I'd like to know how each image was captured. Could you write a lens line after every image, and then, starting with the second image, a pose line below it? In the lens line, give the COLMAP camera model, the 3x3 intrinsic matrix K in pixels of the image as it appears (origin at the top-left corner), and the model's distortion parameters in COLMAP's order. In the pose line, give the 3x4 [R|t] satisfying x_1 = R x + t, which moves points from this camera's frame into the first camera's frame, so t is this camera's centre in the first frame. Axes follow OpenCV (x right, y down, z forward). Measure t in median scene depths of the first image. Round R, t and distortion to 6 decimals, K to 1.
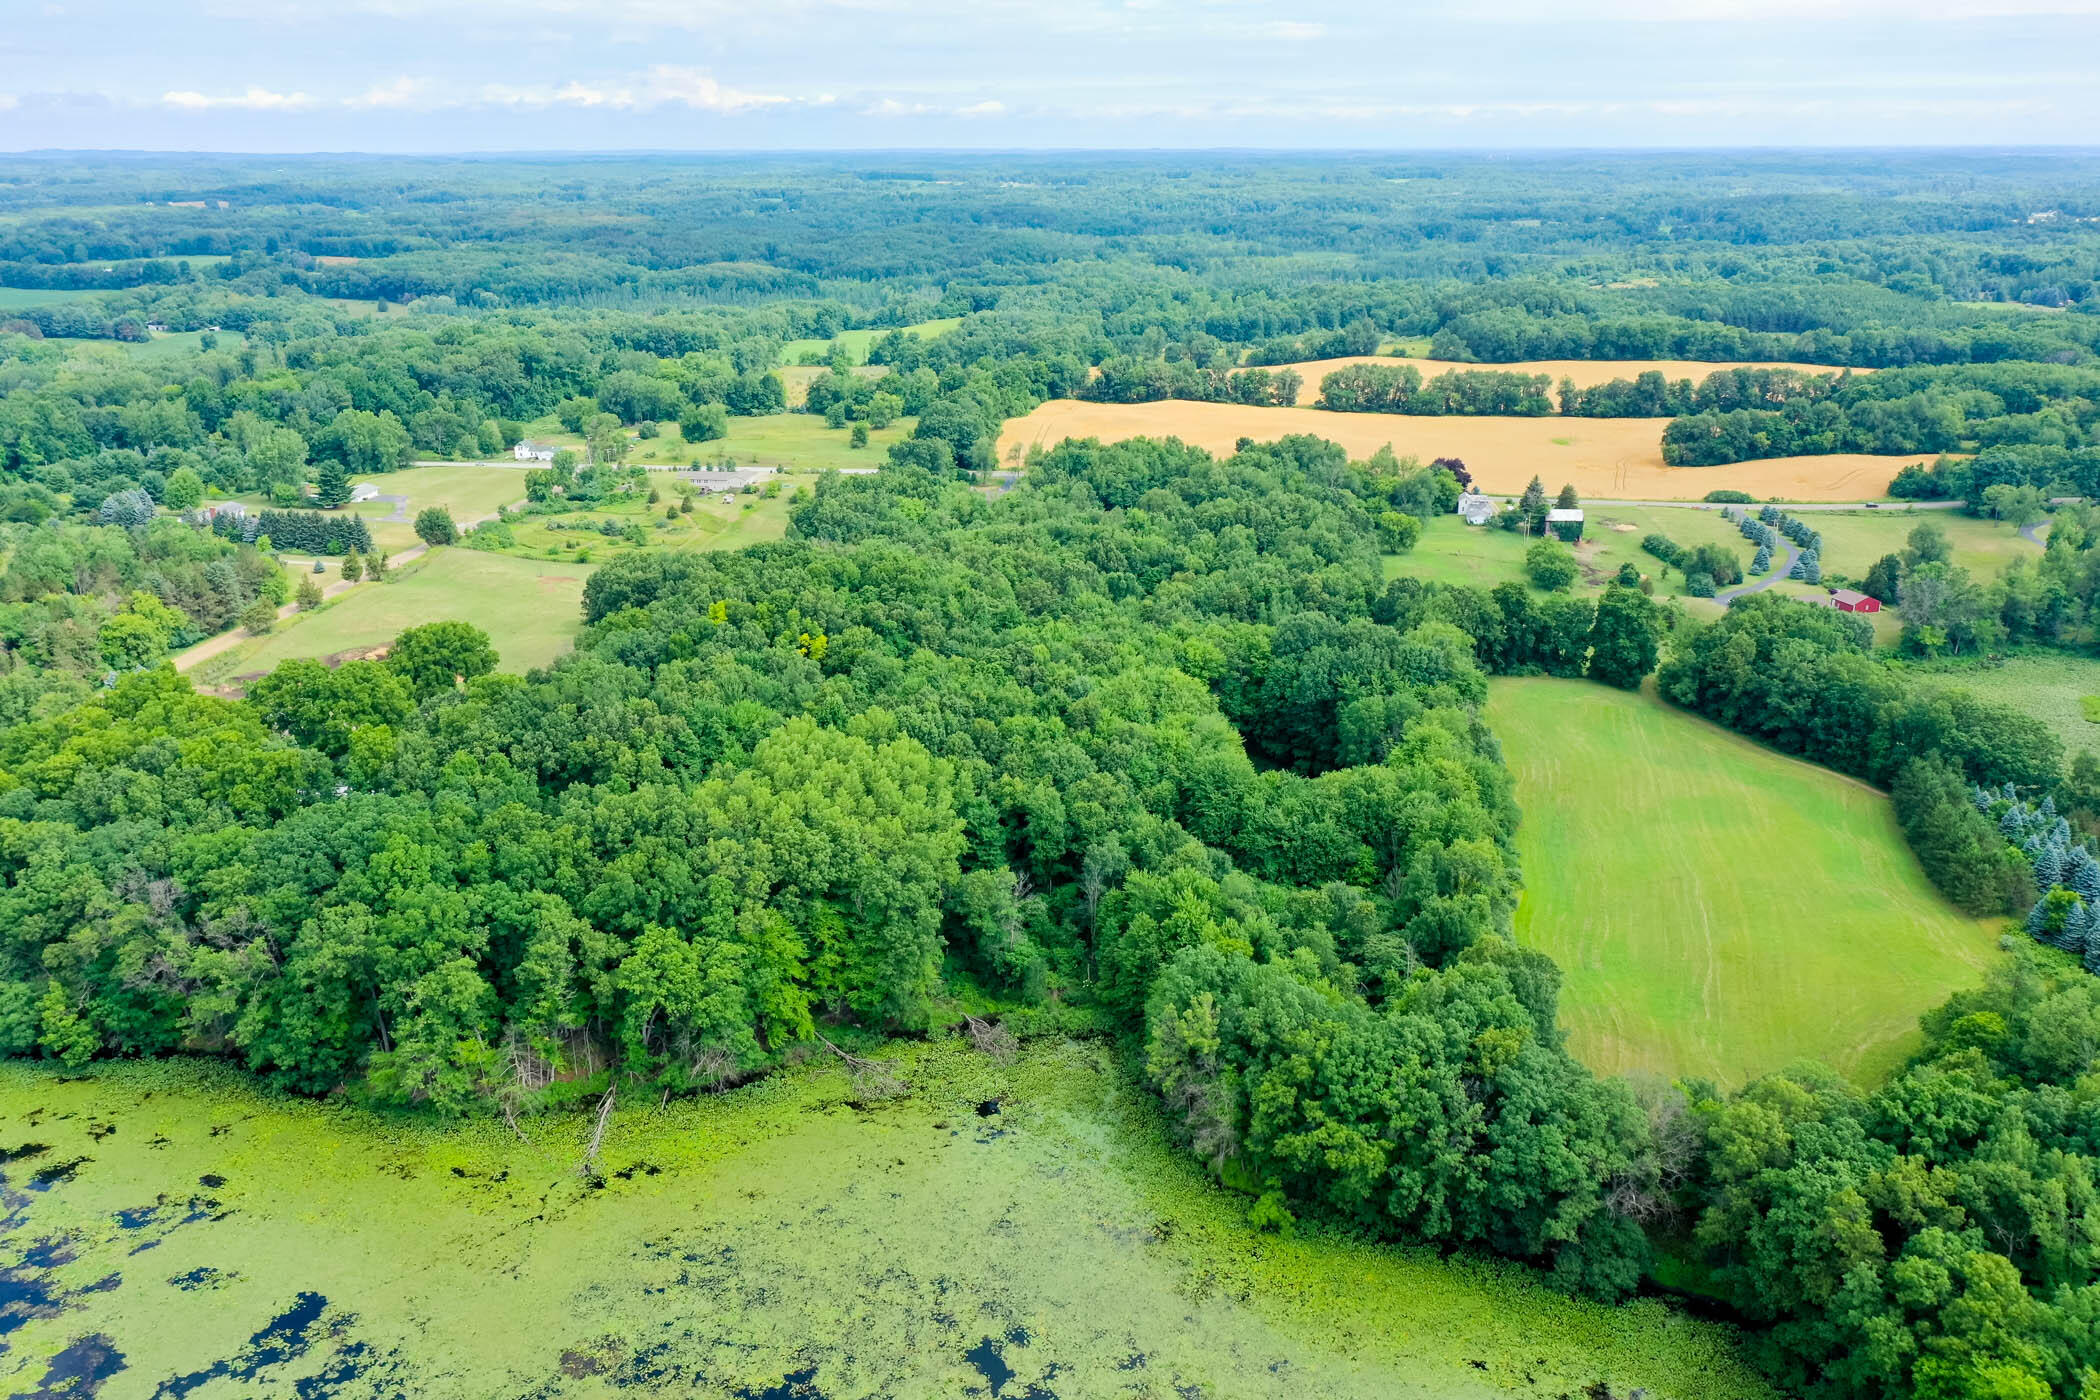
lens RADIAL K [[1620.3, 0, 1211.1], [0, 1620.3, 699.9], [0, 0, 1]] dist [0.007893, -0.000481]
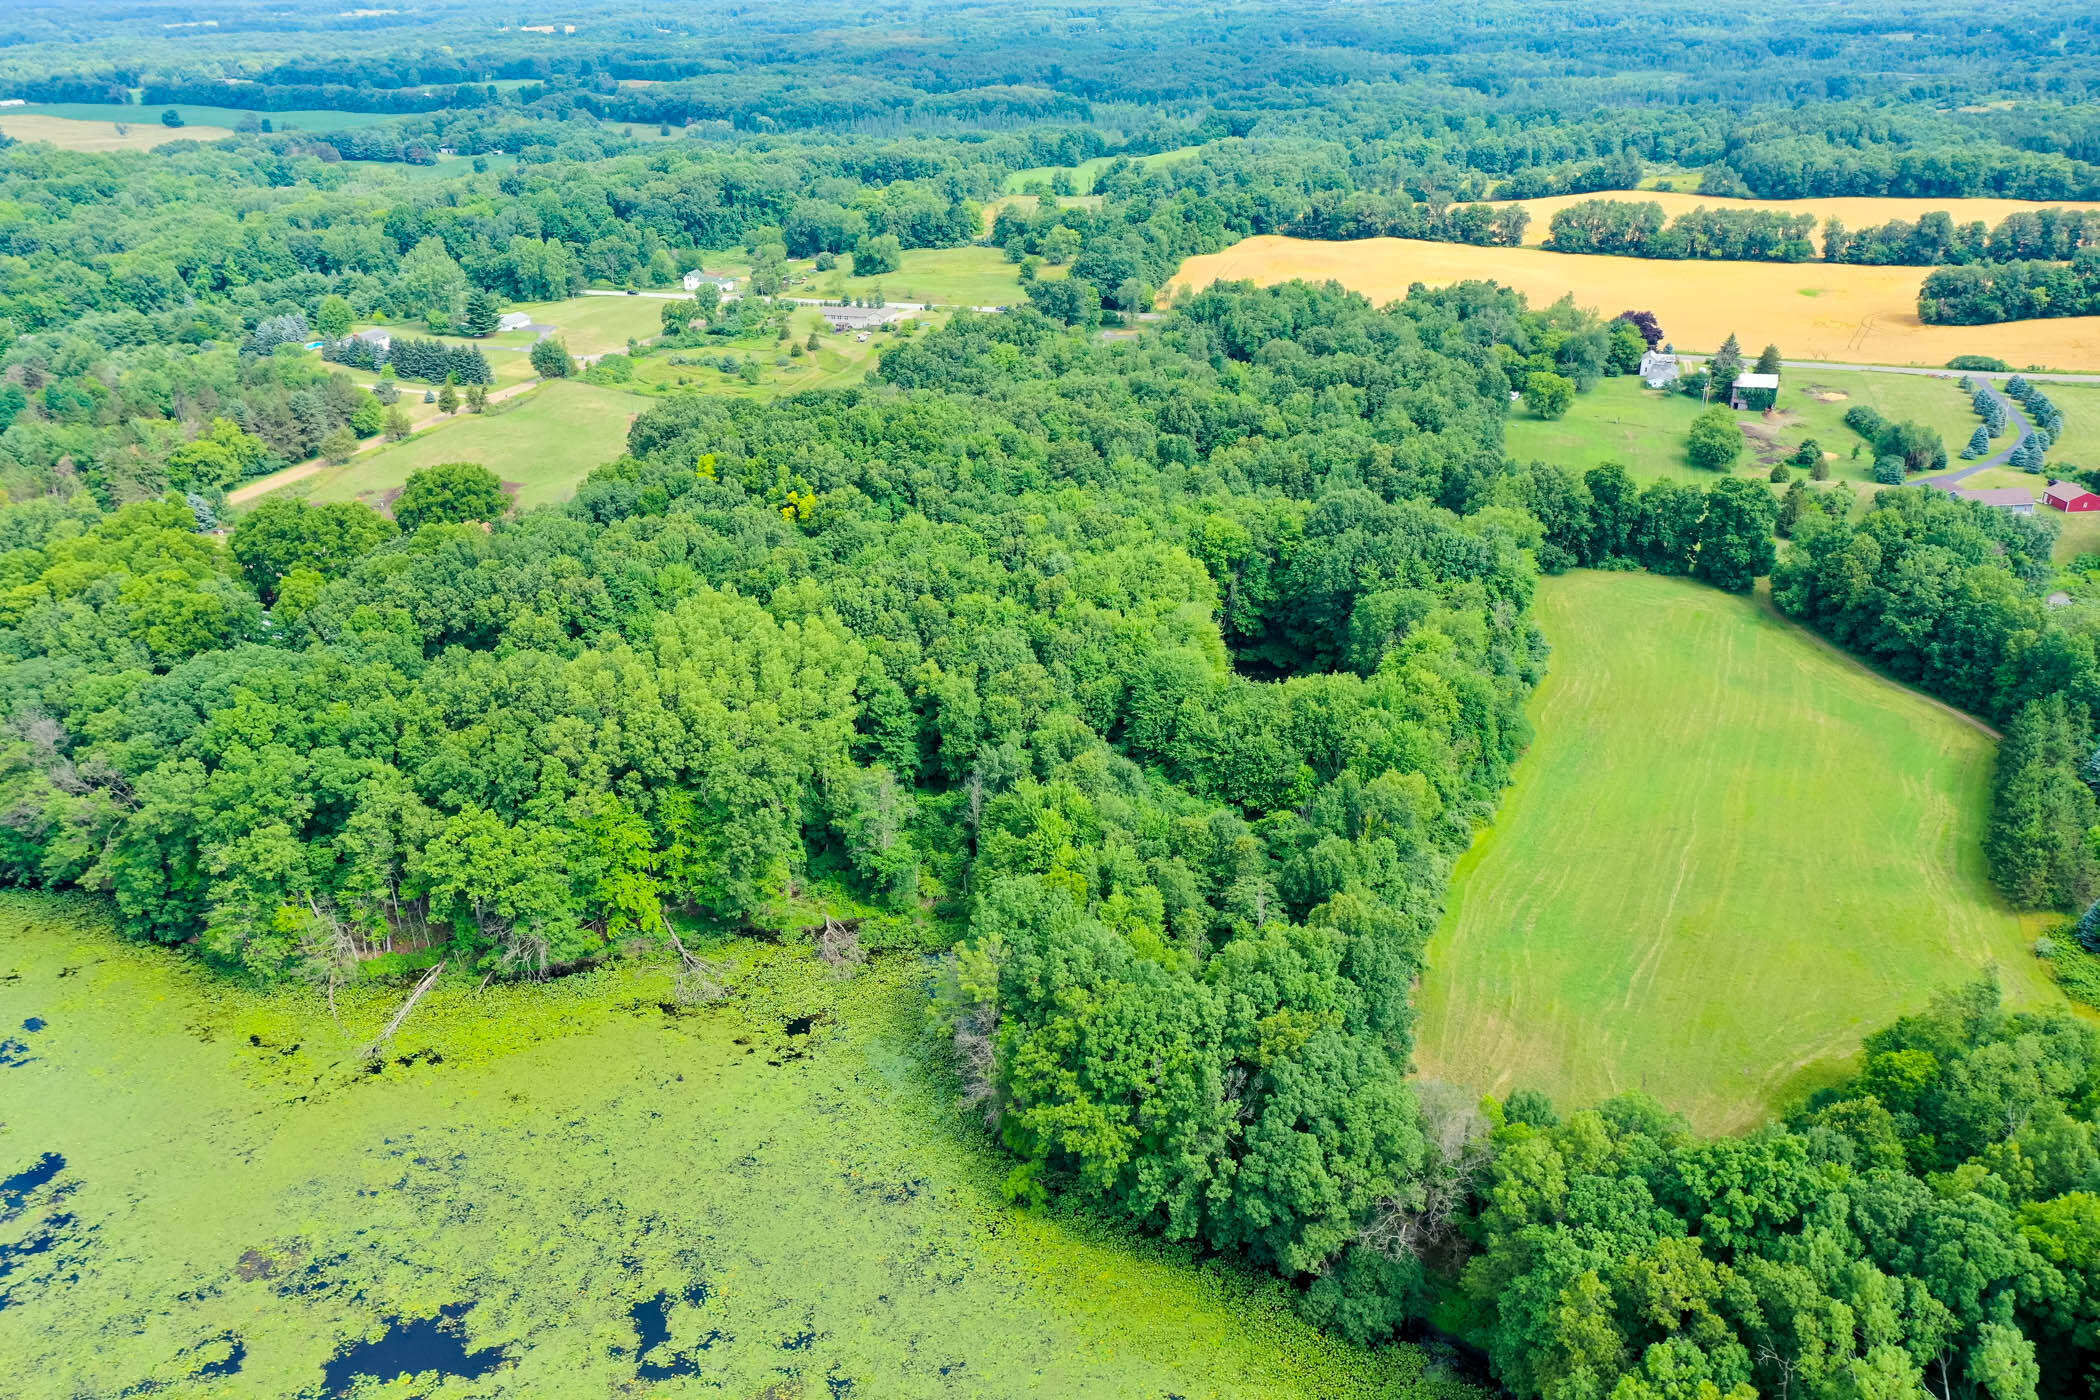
lens RADIAL K [[1620.3, 0, 1211.1], [0, 1620.3, 699.9], [0, 0, 1]] dist [0.007893, -0.000481]
pose [[0.979707, 0.069601, -0.187961, 0.198691], [-0.050528, 0.993248, 0.104429, -0.034636], [0.193960, -0.092813, 0.976609, 0.115124]]
